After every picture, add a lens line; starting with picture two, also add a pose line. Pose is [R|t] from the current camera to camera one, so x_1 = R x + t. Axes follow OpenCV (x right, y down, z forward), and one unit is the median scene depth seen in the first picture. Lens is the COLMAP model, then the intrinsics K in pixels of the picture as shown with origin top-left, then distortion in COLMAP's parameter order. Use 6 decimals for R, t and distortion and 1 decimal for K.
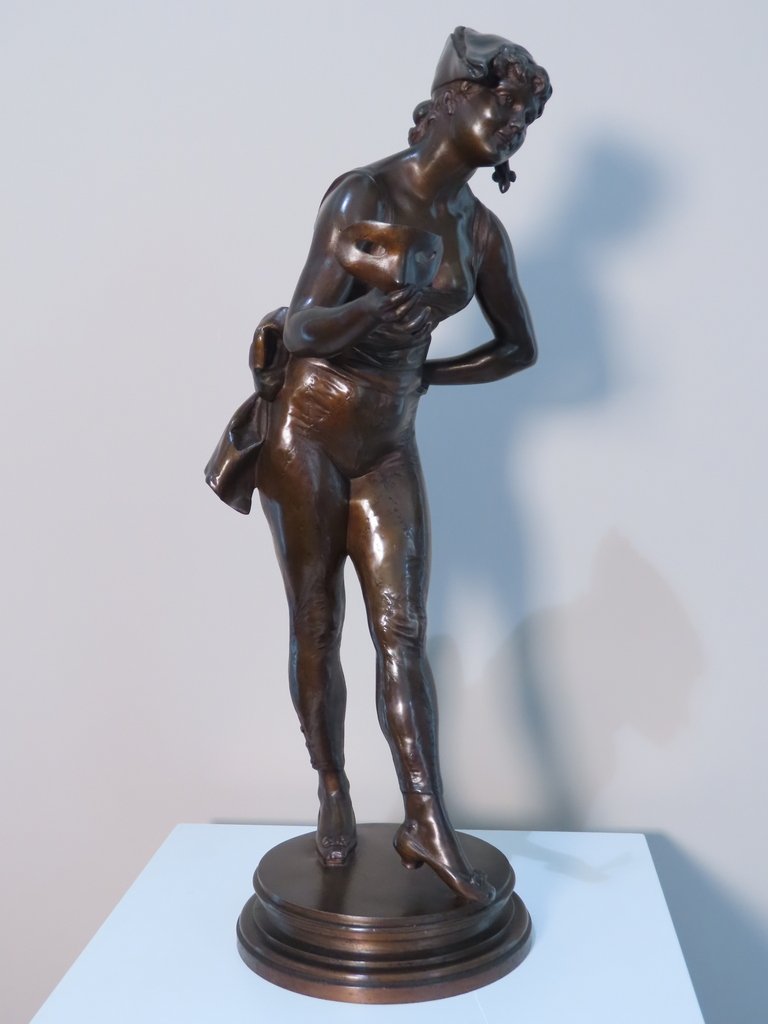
lens RADIAL K [[1125.4, 0, 384.0], [0, 1125.4, 512.0], [0, 0, 1]] dist [0.007845, 0.009116]
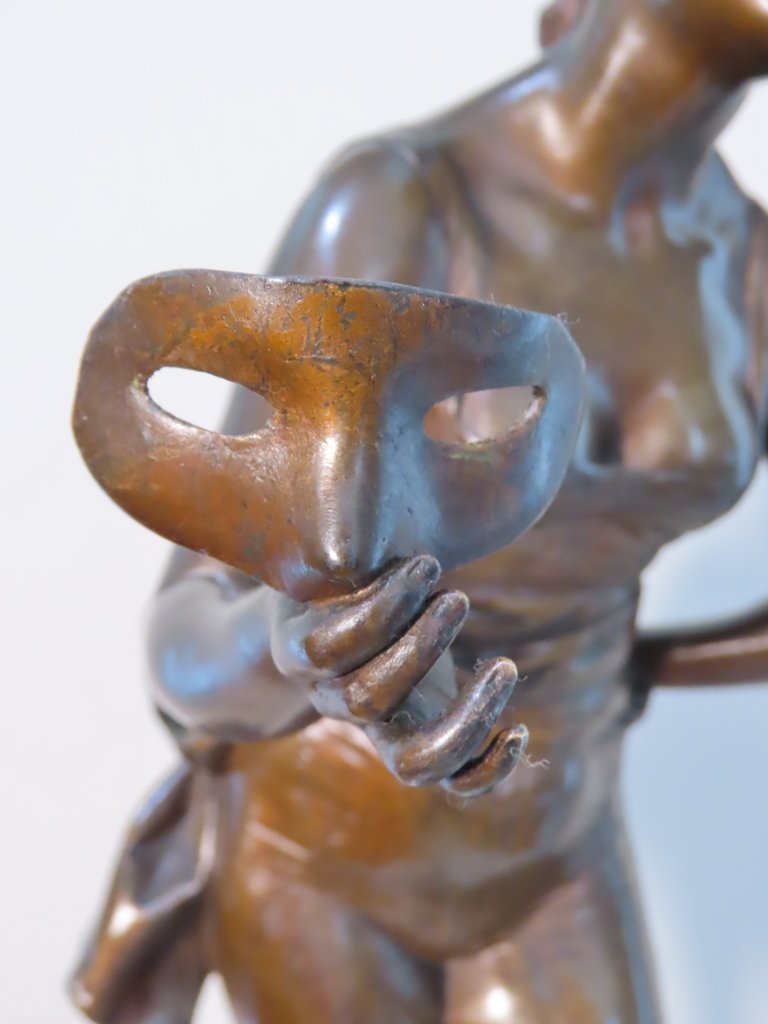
lens RADIAL K [[1125.4, 0, 384.0], [0, 1125.4, 512.0], [0, 0, 1]] dist [0.007845, 0.009116]
pose [[0.966538, -0.050303, -0.251545, 0.057668], [0.028326, 0.995517, -0.090239, -0.160330], [0.254957, 0.080094, 0.963630, 0.675398]]
